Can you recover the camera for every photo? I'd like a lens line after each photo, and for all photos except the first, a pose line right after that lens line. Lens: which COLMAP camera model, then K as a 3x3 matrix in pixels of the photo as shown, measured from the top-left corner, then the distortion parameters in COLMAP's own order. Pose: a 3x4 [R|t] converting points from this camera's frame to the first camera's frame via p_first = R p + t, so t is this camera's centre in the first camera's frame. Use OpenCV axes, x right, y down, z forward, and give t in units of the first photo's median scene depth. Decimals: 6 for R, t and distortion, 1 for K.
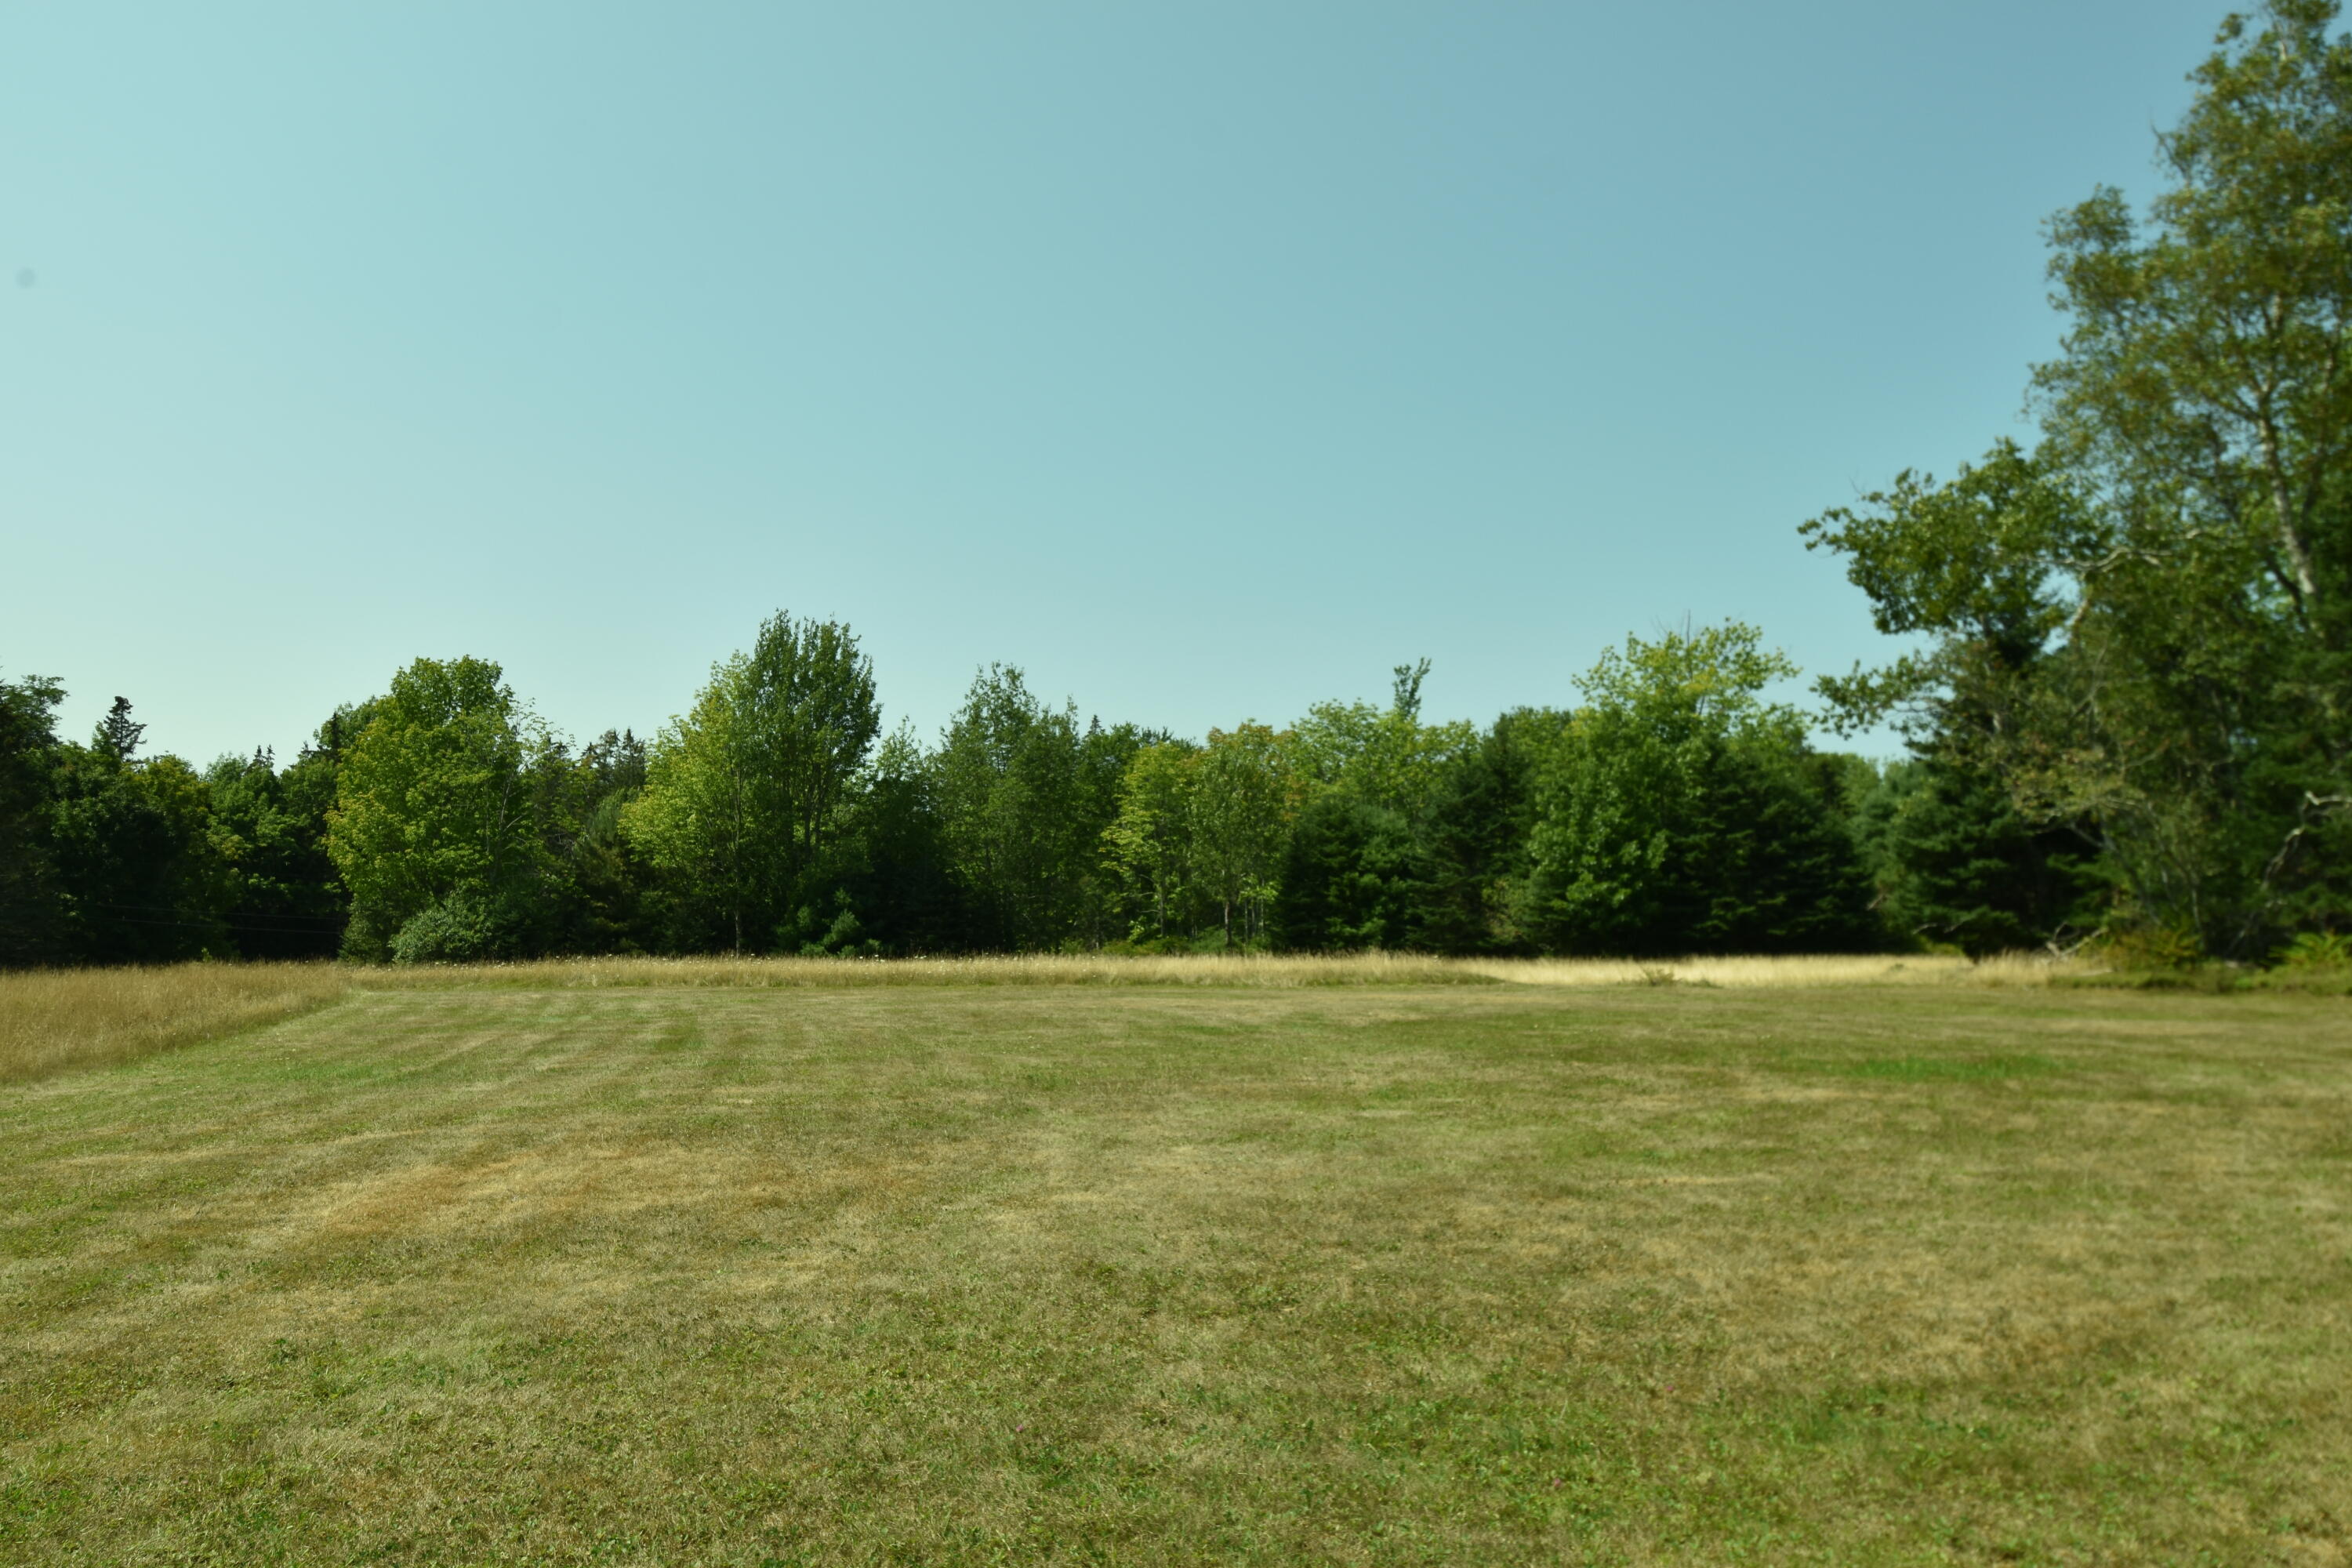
lens RADIAL K [[1795.1, 0, 1184.1], [0, 1795.1, 809.1], [0, 0, 1]] dist [0.016101, -0.035868]
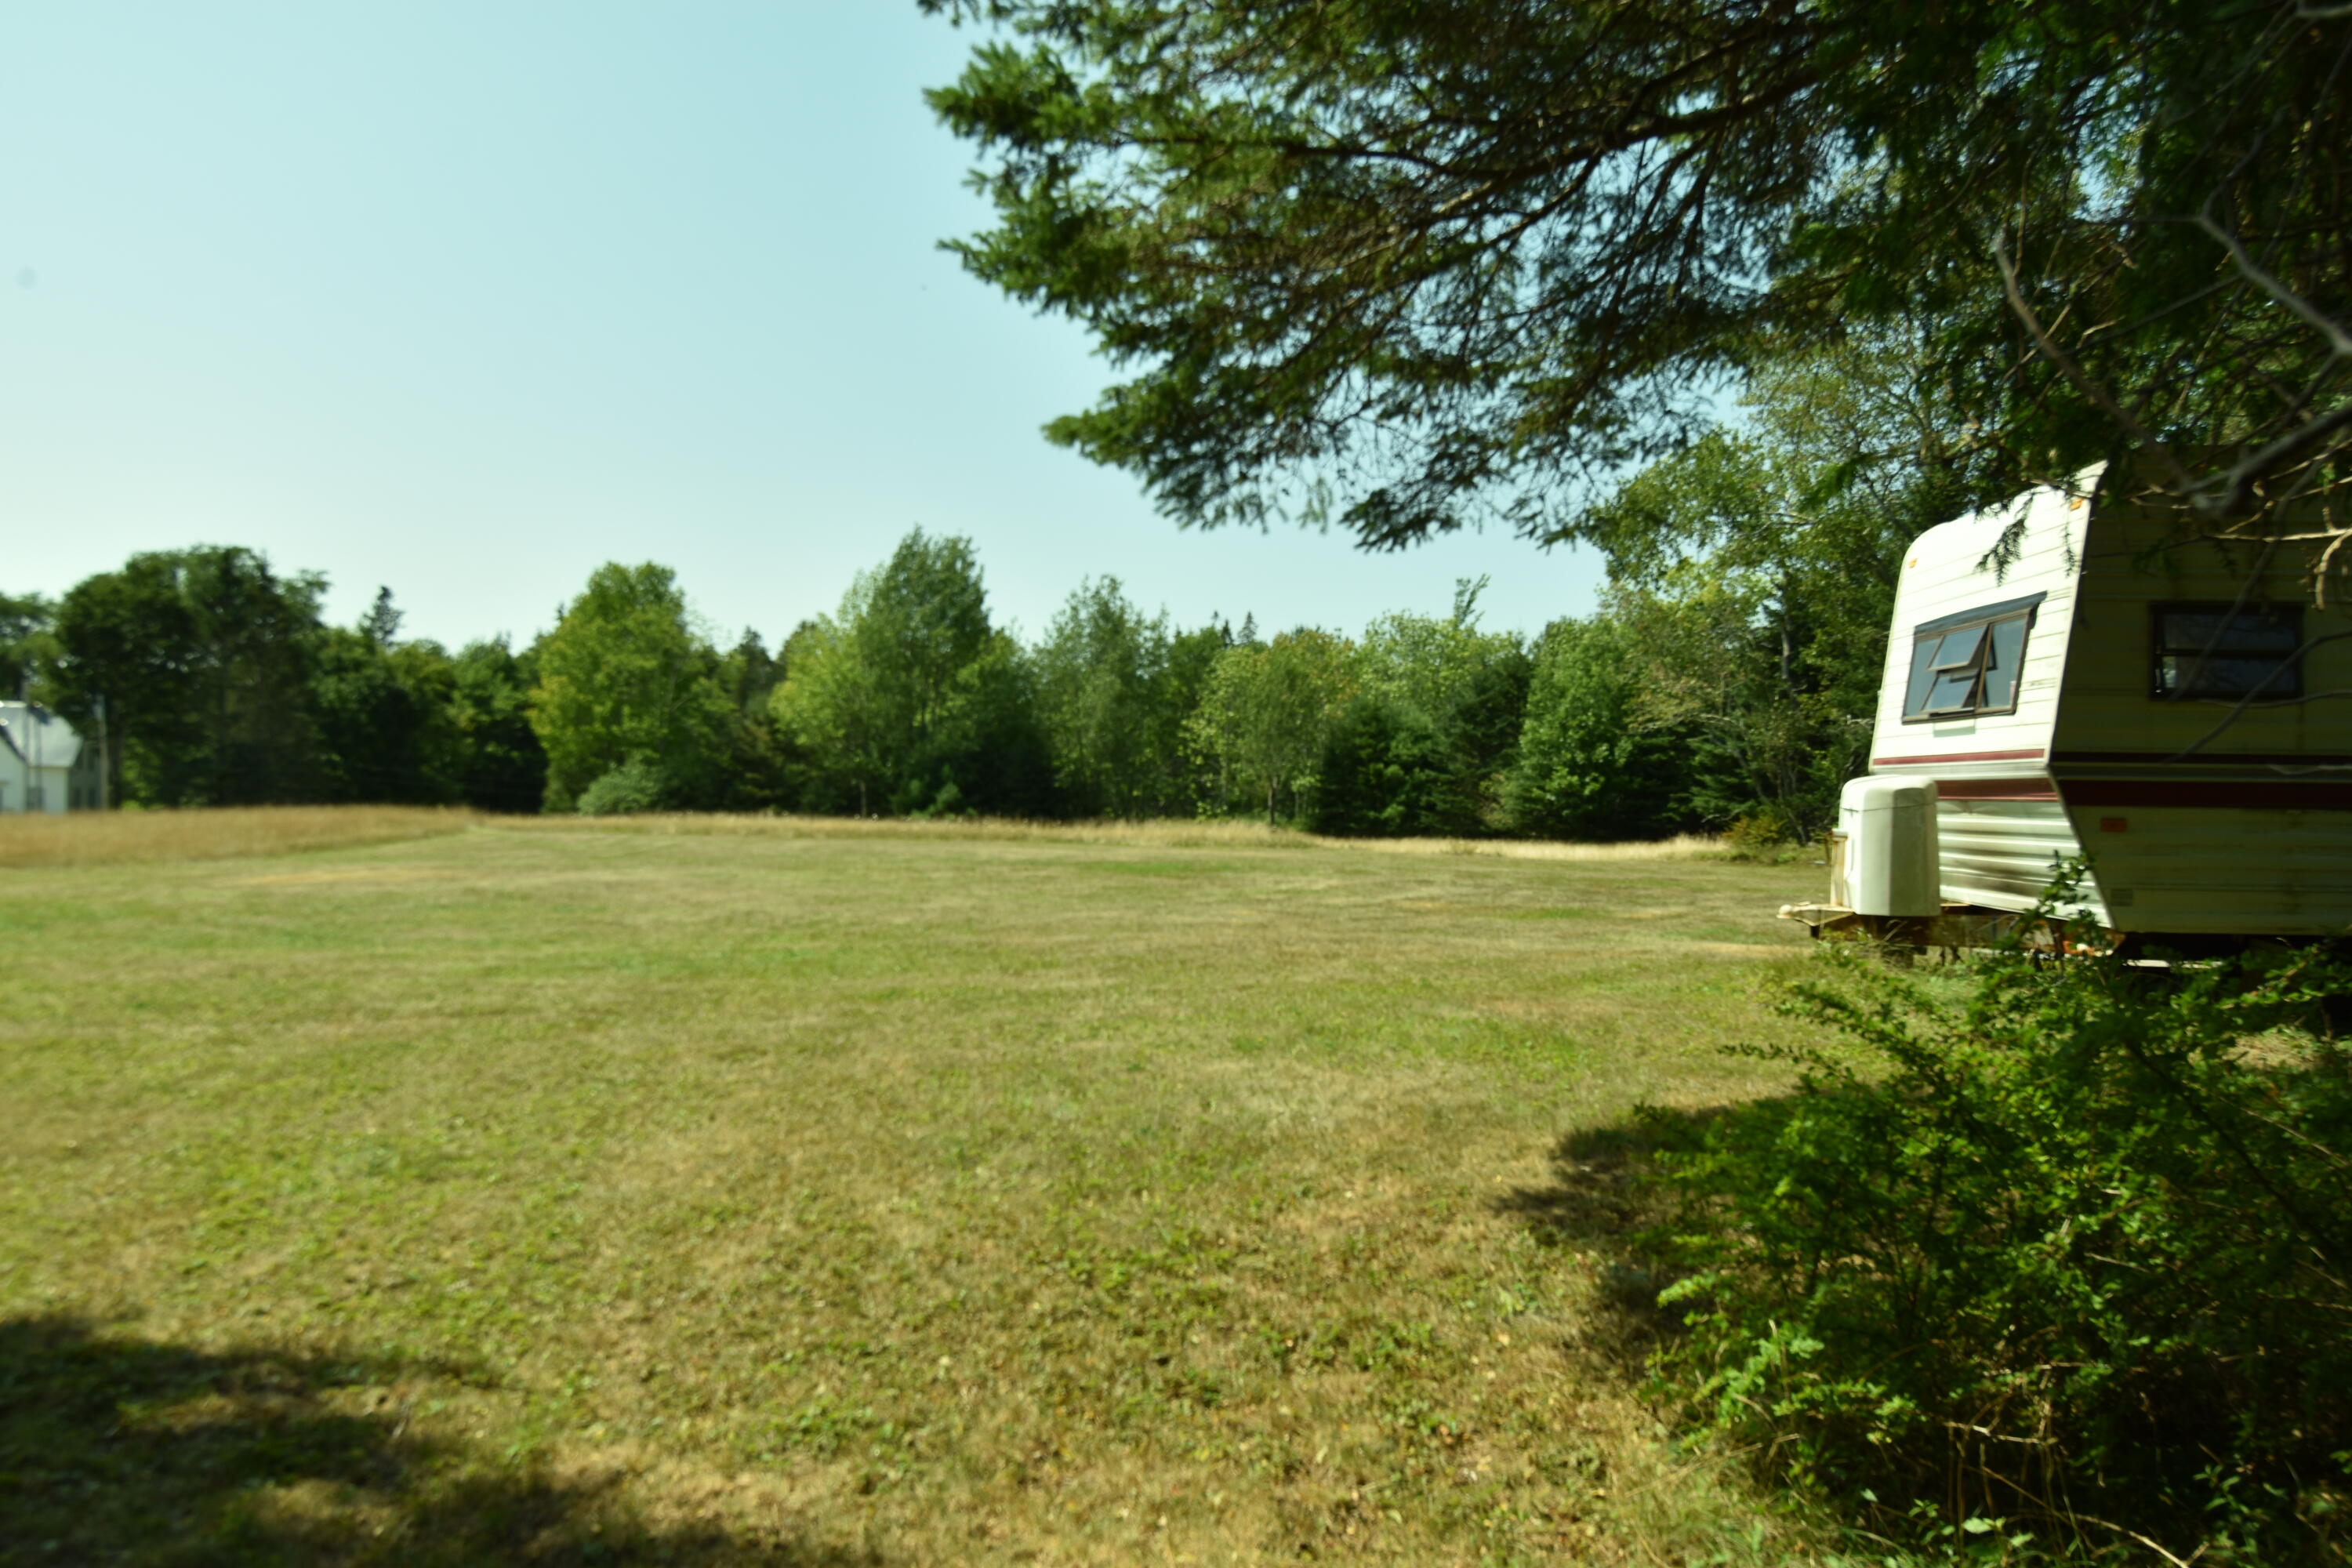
lens RADIAL K [[1795.1, 0, 1247.5], [0, 1795.1, 763.3], [0, 0, 1]] dist [0.016101, -0.035868]
pose [[0.994364, 0.024434, -0.103170, 0.120505], [-0.020688, 0.999093, 0.037226, -0.005188], [0.103986, -0.034882, 0.993967, -0.137090]]
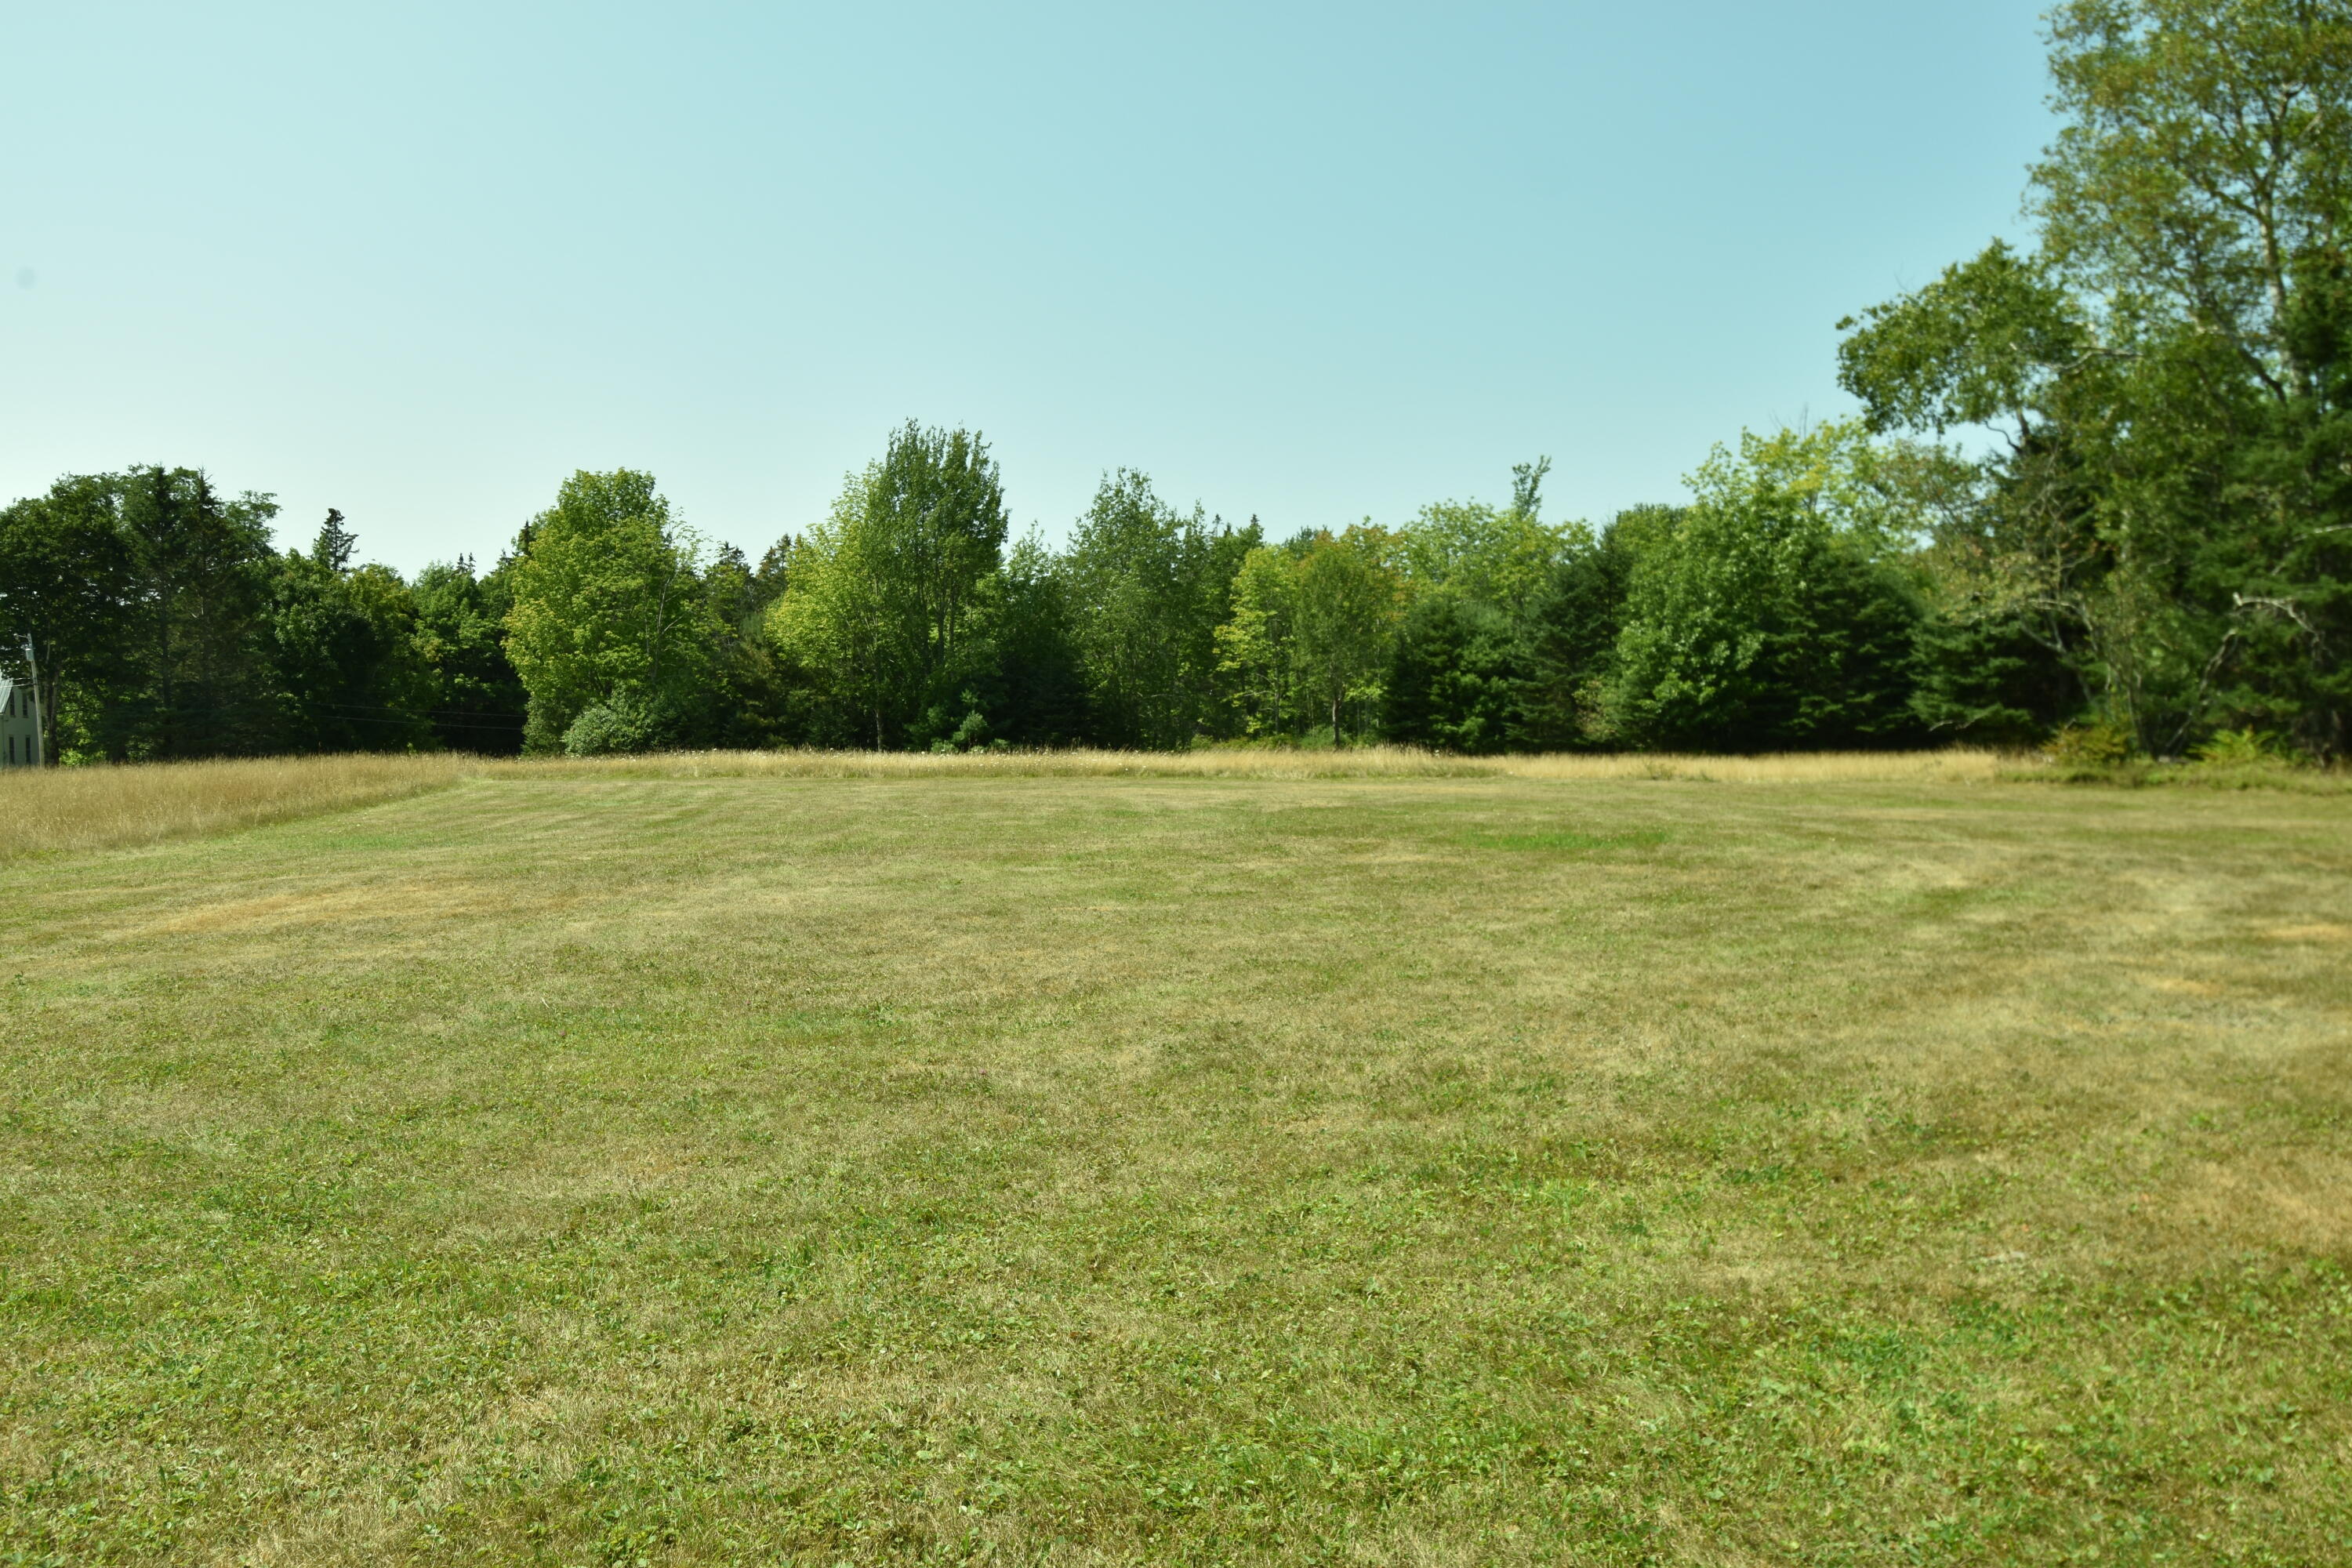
lens RADIAL K [[1795.1, 0, 1194.6], [0, 1795.1, 785.8], [0, 0, 1]] dist [0.016101, -0.035868]
pose [[0.994112, 0.004694, -0.108254, 0.054167], [0.006100, 0.995052, 0.099163, -0.002064], [0.108184, -0.099240, 0.989165, -0.034765]]
